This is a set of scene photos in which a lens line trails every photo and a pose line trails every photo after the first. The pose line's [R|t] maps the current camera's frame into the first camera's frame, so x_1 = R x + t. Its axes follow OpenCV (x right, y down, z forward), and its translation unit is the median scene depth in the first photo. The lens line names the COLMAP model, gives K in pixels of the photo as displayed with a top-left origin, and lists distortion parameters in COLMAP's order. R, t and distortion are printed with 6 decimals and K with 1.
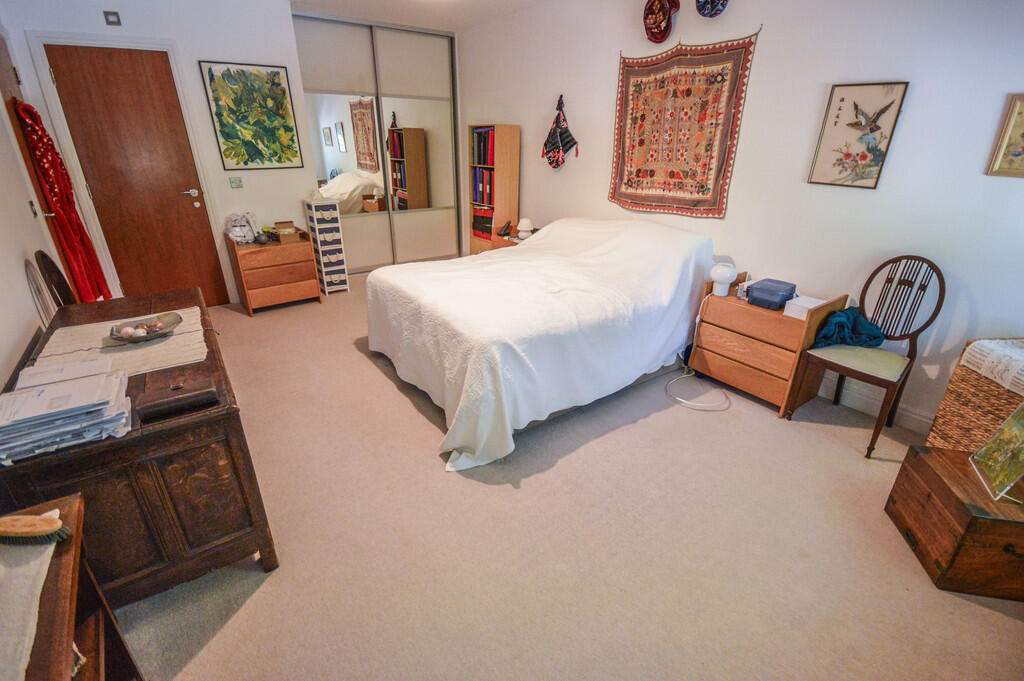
lens RADIAL K [[468.6, 0, 506.7], [0, 468.6, 339.9], [0, 0, 1]] dist [-0.004268, 0.000970]
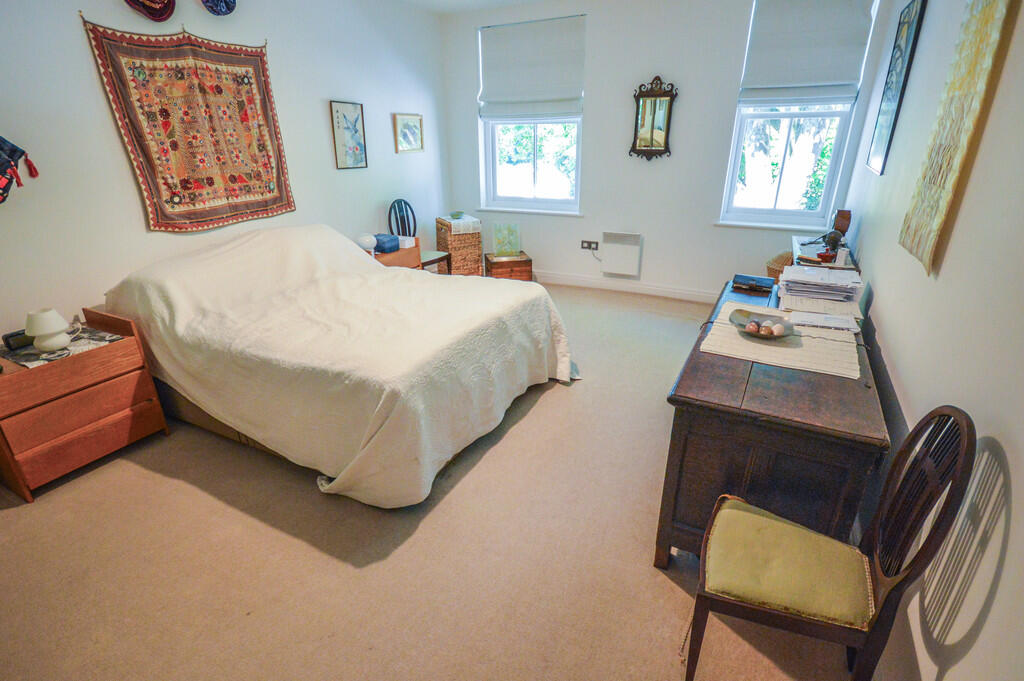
lens RADIAL K [[494.7, 0, 509.7], [0, 494.7, 342.1], [0, 0, 1]] dist [-0.017288, -0.001777]
pose [[-0.440215, -0.342399, 0.830045, -0.810097], [0.363033, 0.777635, 0.513314, -0.421309], [-0.821230, 0.527302, -0.218024, 0.982231]]
